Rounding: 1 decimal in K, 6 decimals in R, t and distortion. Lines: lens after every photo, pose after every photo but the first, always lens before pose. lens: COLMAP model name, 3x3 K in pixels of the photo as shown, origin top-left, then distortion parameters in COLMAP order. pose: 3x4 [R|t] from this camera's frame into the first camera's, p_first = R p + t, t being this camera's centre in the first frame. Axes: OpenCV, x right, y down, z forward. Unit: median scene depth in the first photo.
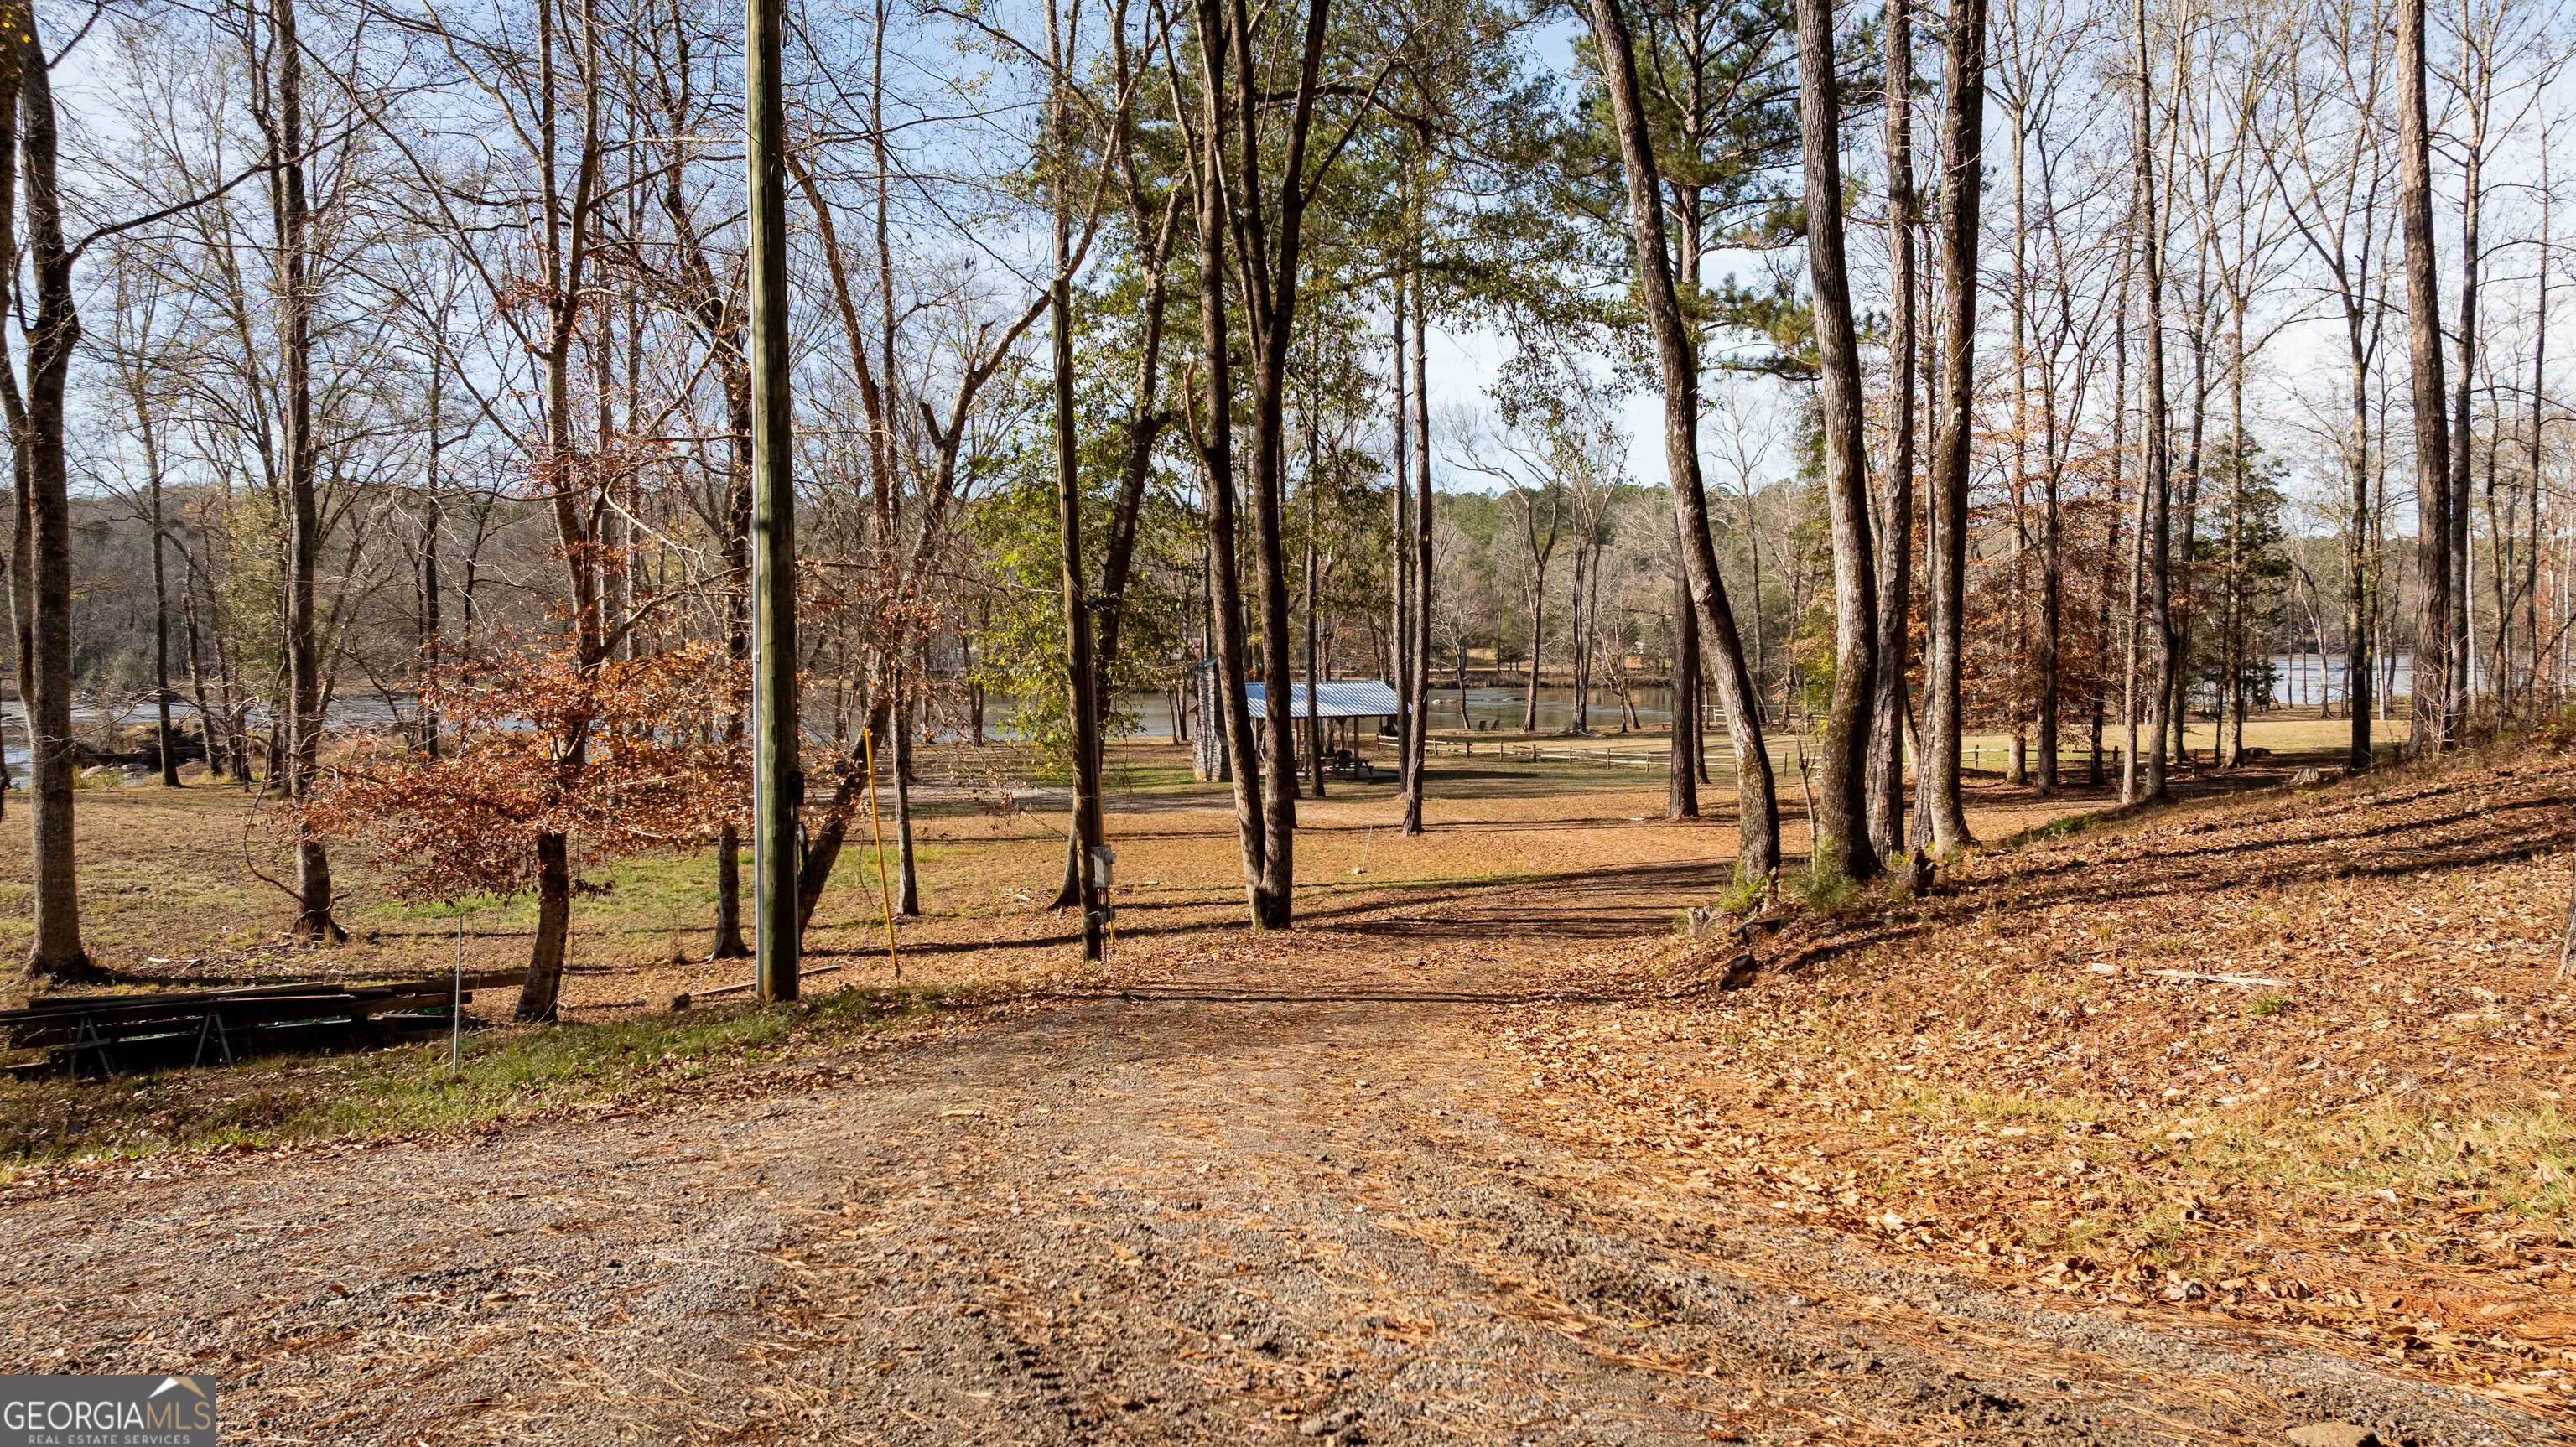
lens RADIAL K [[1818.8, 0, 1294.6], [0, 1818.8, 730.2], [0, 0, 1]] dist [-0.025205, 0.048878]
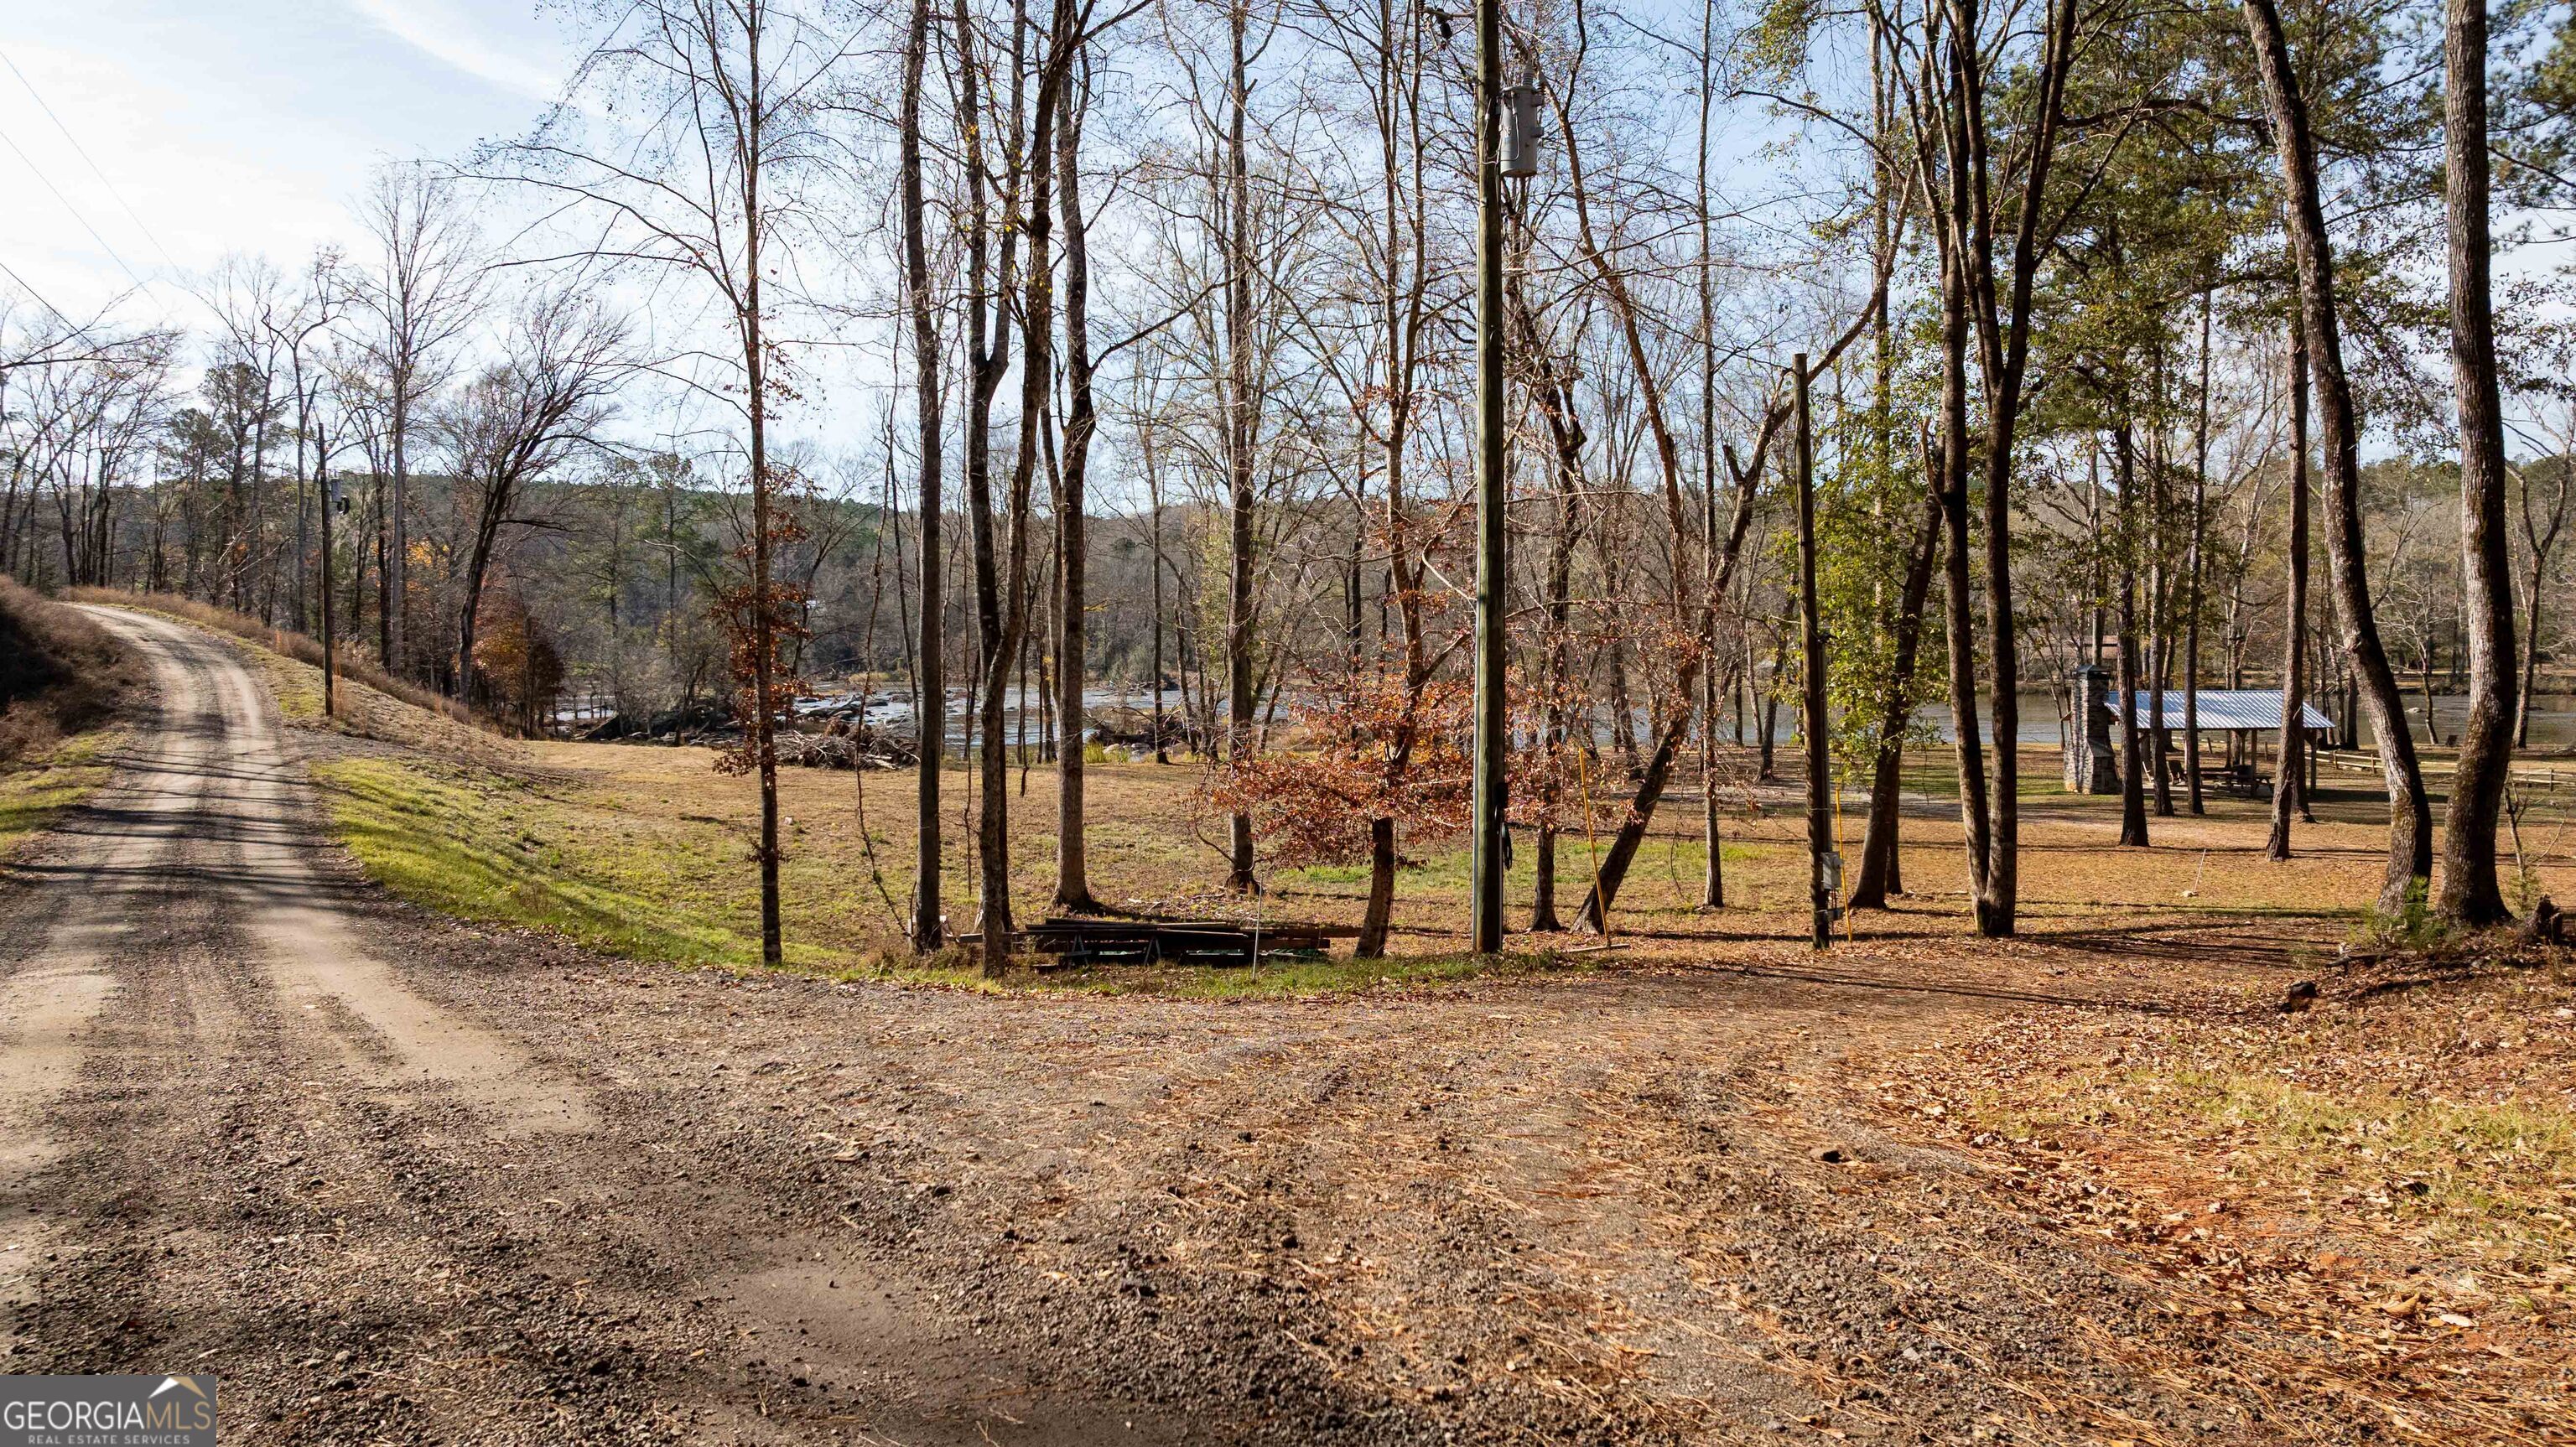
lens RADIAL K [[1818.8, 0, 1289.0], [0, 1818.8, 720.0], [0, 0, 1]] dist [-0.025205, 0.048878]
pose [[0.881048, 0.021188, -0.472552, 0.087289], [-0.022310, 0.999746, 0.003231, -0.009810], [0.472500, 0.007696, 0.881297, -0.101759]]
